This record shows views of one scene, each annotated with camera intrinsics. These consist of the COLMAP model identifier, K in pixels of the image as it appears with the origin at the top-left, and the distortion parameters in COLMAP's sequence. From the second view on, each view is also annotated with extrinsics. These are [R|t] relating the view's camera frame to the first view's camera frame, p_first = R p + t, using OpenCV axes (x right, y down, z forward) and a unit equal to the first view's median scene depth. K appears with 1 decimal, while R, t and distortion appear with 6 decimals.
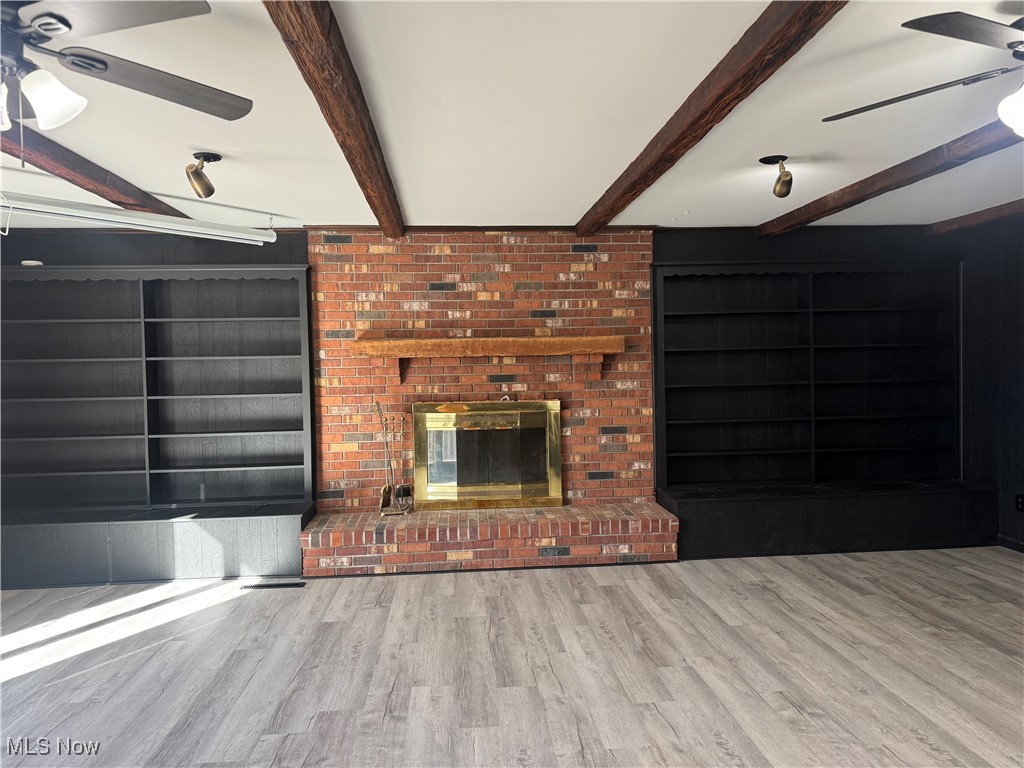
lens RADIAL K [[719.5, 0, 507.7], [0, 719.5, 387.3], [0, 0, 1]] dist [0.076154, -0.105623]
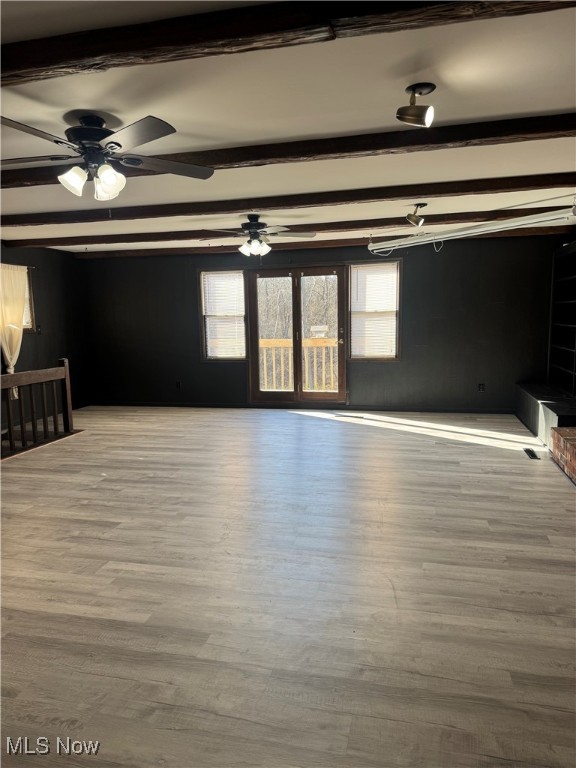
lens RADIAL K [[539.6, 0, 281.1], [0, 539.6, 389.6], [0, 0, 1]] dist [0.076154, -0.105623]
pose [[-0.333800, 0.152729, -0.930189, 0.779094], [-0.002713, 0.986627, 0.162969, -0.037663], [0.942640, 0.056923, -0.328922, 0.758522]]
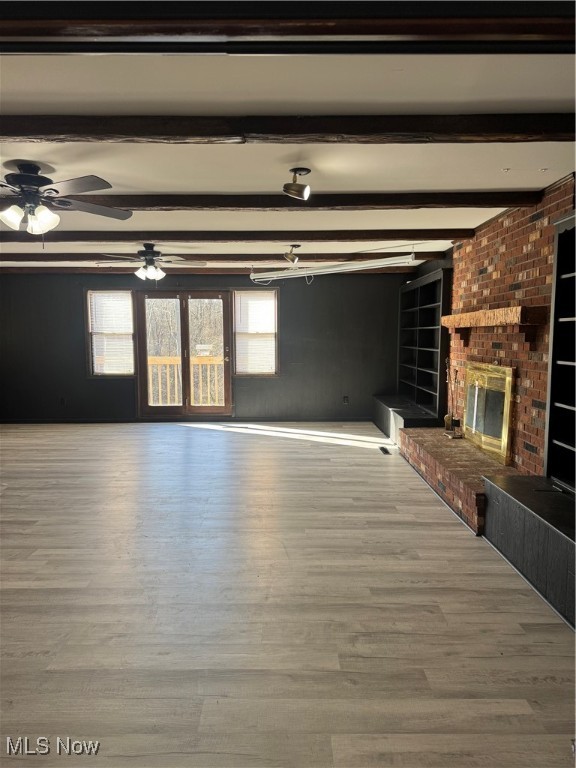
lens RADIAL K [[539.6, 0, 279.9], [0, 539.6, 389.8], [0, 0, 1]] dist [0.076154, -0.105623]
pose [[-0.110334, 0.120307, -0.986586, 0.927284], [-0.026874, 0.991923, 0.123963, -0.041936], [0.993531, 0.040191, -0.106210, 0.756532]]
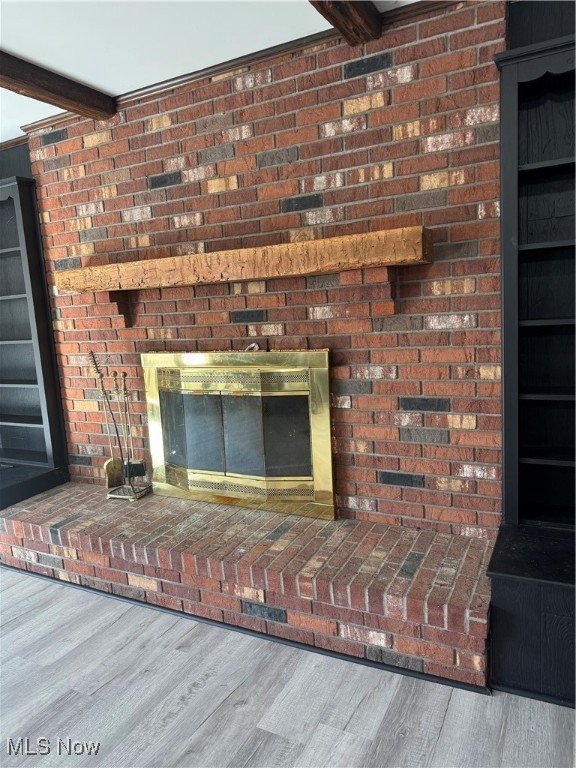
lens RADIAL K [[539.6, 0, 289.9], [0, 539.6, 386.4], [0, 0, 1]] dist [0.076154, -0.105623]
pose [[0.841182, 0.048163, -0.538603, 0.293208], [0.031679, 0.989926, 0.137997, -0.015646], [0.539824, -0.133143, 0.831182, 0.614920]]
